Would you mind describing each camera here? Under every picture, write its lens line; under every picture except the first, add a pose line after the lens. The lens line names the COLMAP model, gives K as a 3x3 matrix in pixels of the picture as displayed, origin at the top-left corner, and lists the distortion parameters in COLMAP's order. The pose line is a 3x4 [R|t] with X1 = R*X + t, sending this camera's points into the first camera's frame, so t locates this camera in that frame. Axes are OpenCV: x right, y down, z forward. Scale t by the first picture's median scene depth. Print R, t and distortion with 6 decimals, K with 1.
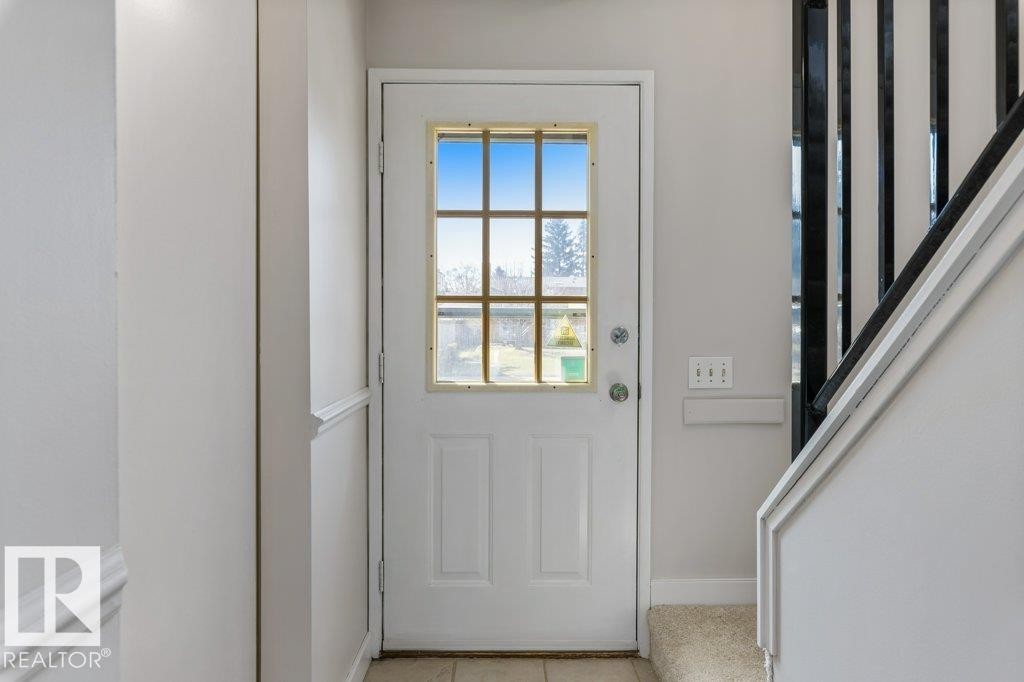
lens RADIAL K [[603.5, 0, 533.5], [0, 603.5, 323.8], [0, 0, 1]] dist [0.017073, -0.001210]
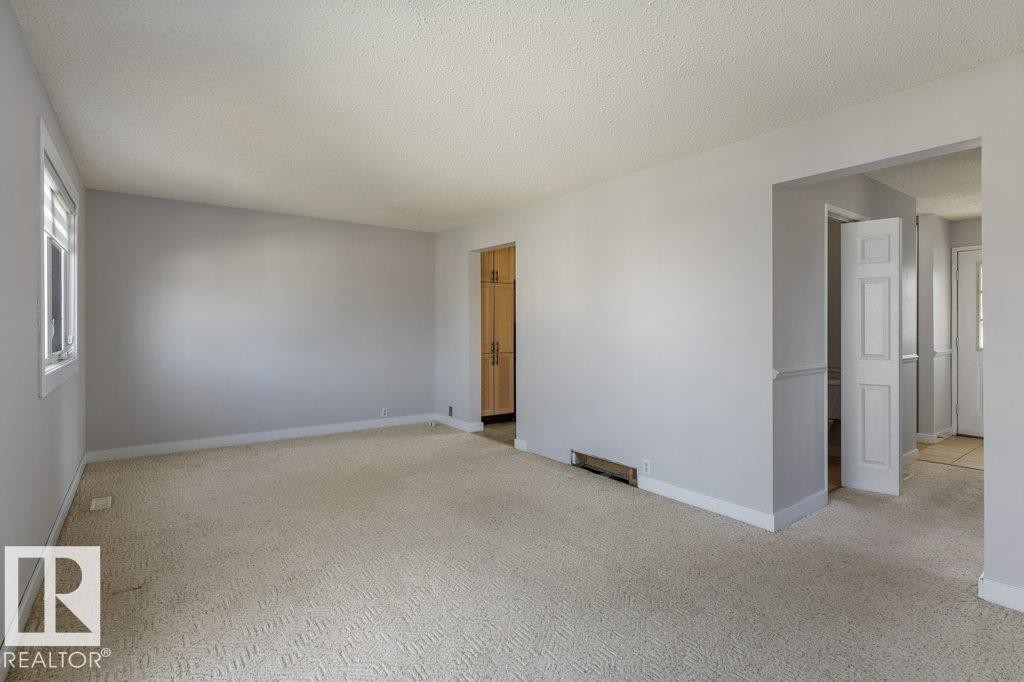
lens RADIAL K [[504.8, 0, 509.4], [0, 504.8, 331.2], [0, 0, 1]] dist [-0.001178, 0.000058]
pose [[0.550047, 0.004695, -0.835120, 0.654258], [0.003960, 0.999958, 0.008231, -0.017626], [0.835124, -0.007835, 0.550006, -2.370801]]
